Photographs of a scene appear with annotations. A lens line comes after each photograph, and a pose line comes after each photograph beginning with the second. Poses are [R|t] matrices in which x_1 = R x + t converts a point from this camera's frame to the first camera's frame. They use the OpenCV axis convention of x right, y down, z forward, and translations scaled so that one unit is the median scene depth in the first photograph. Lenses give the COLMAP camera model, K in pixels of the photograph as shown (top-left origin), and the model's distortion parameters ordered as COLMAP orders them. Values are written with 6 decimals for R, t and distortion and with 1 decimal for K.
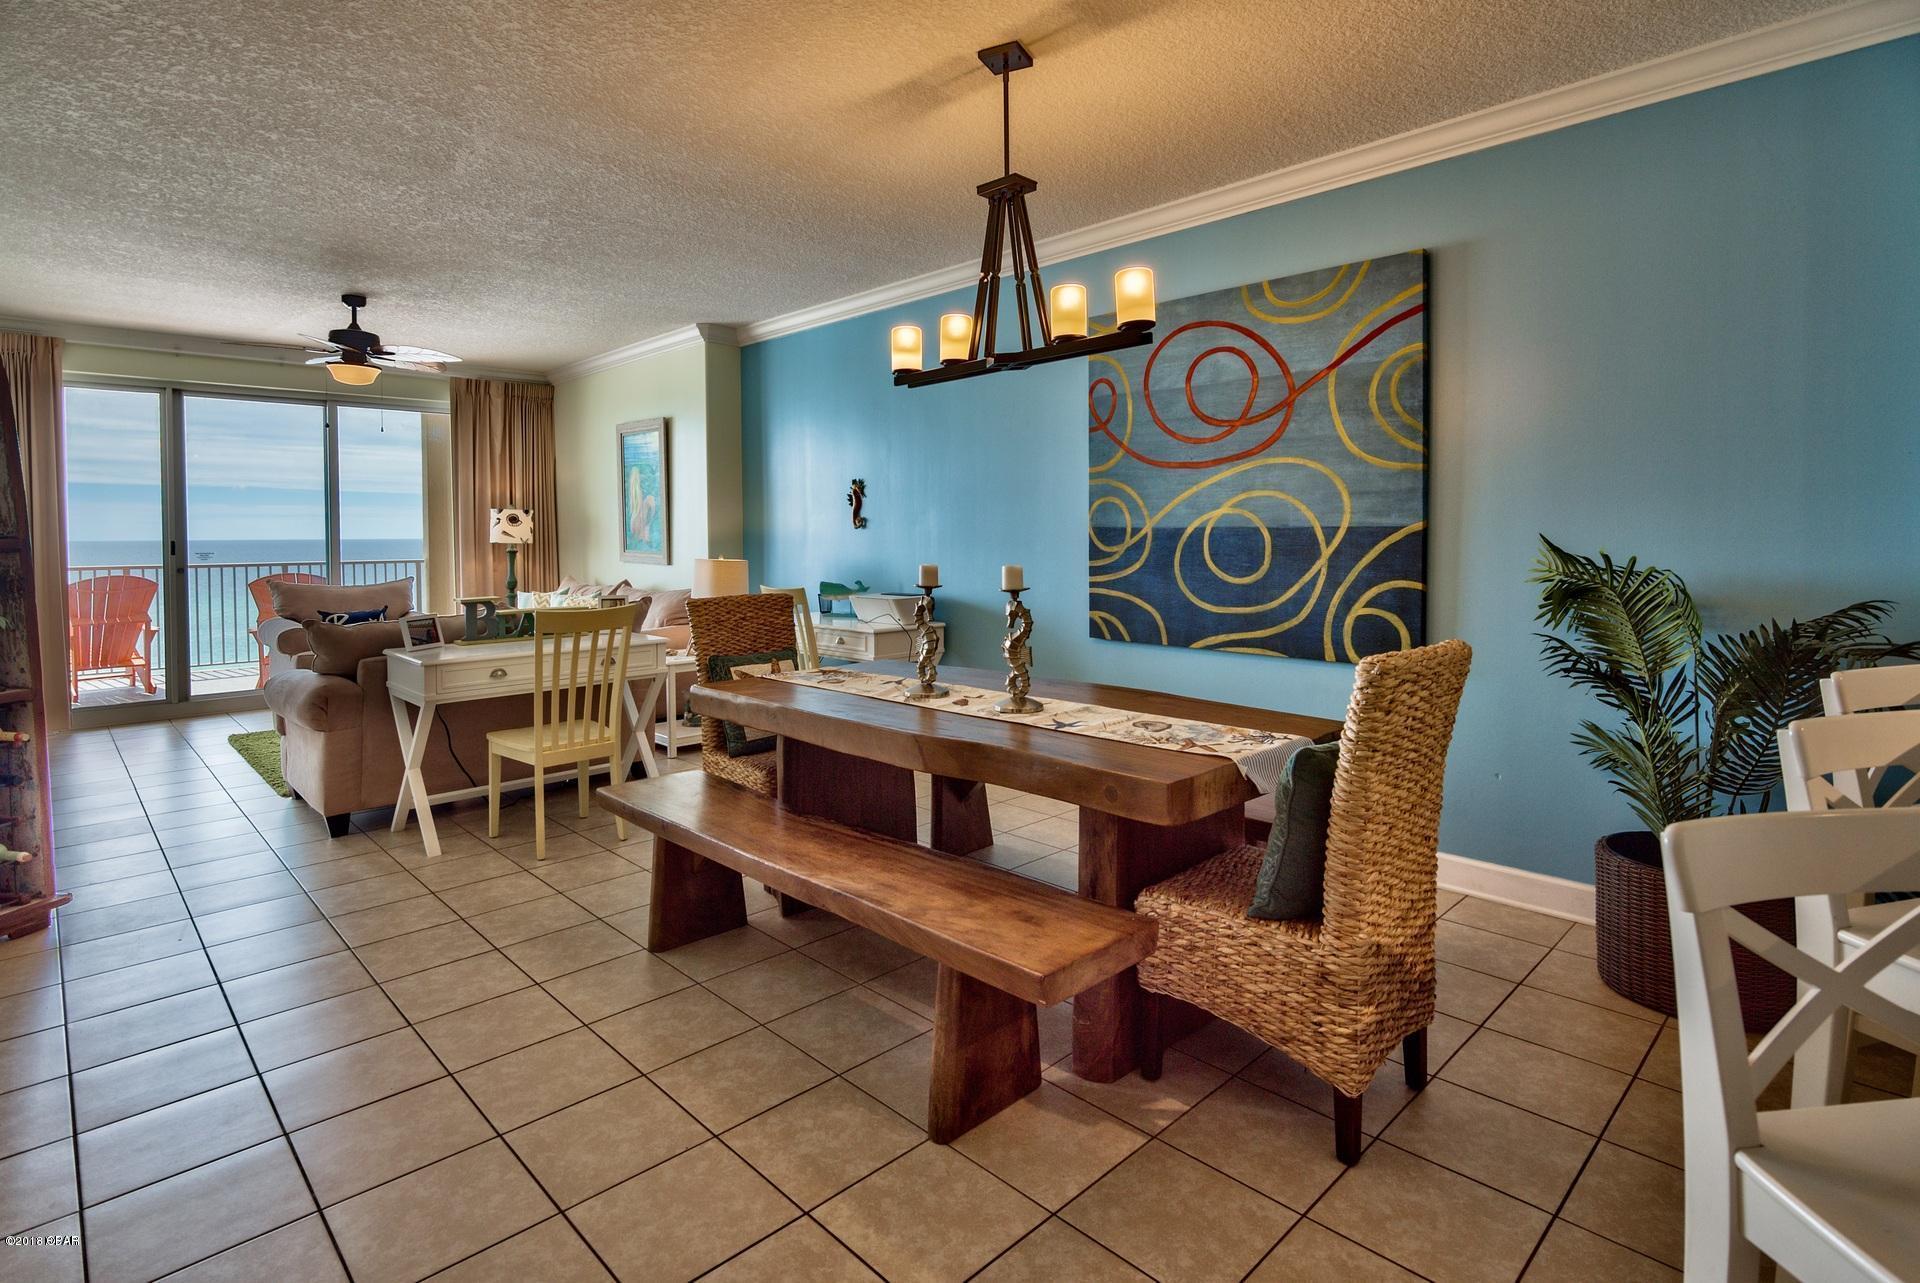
lens RADIAL K [[961.4, 0, 911.2], [0, 961.4, 556.2], [0, 0, 1]] dist [-0.010742, 0.001409]
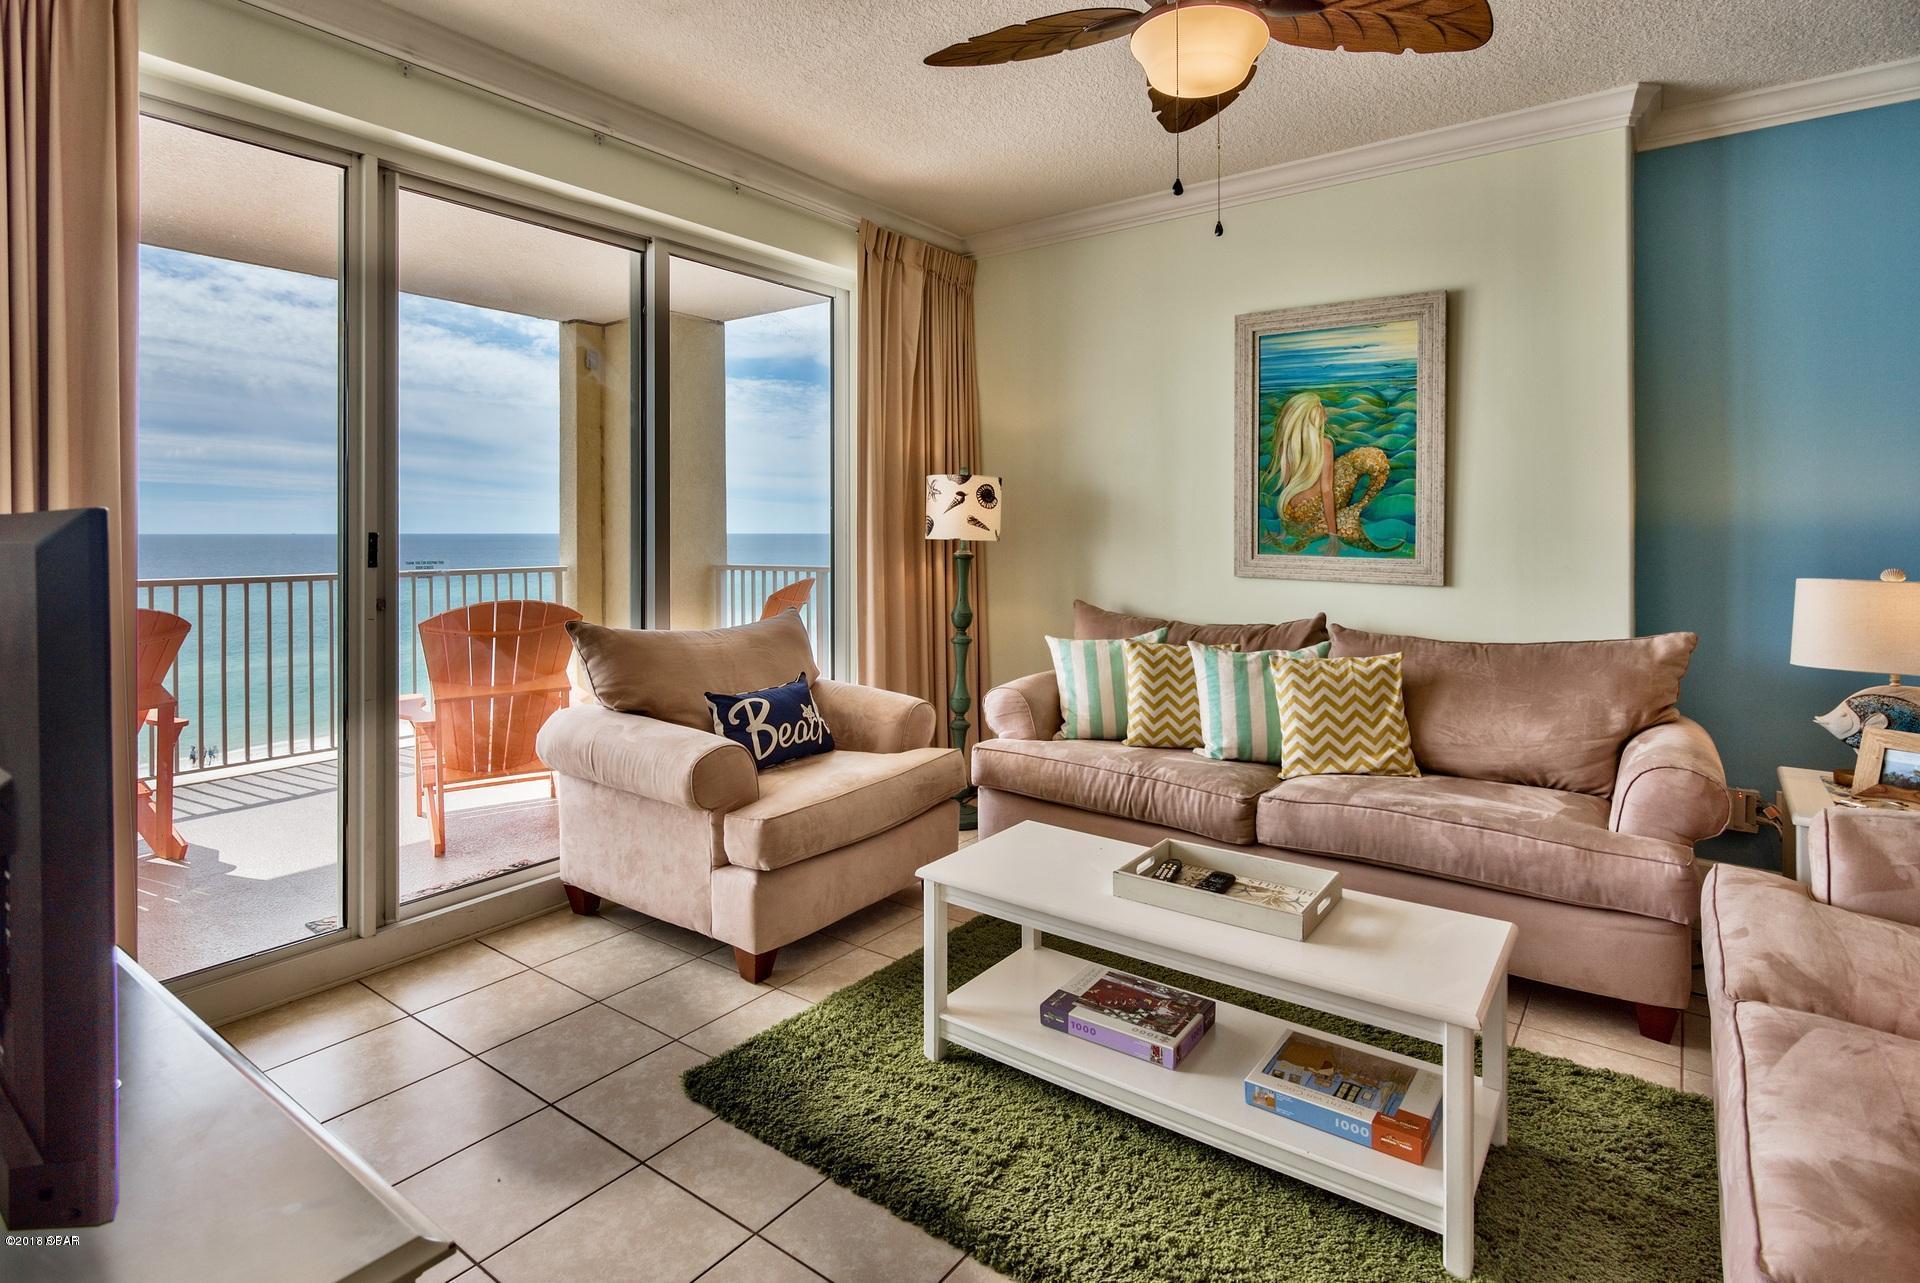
lens RADIAL K [[961.4, 0, 950.3], [0, 961.4, 543.0], [0, 0, 1]] dist [-0.010742, 0.001409]
pose [[0.984781, -0.000621, 0.173796, -0.526581], [0.002370, 0.999949, -0.009855, -0.007111], [-0.173781, 0.010117, 0.984732, 0.486015]]
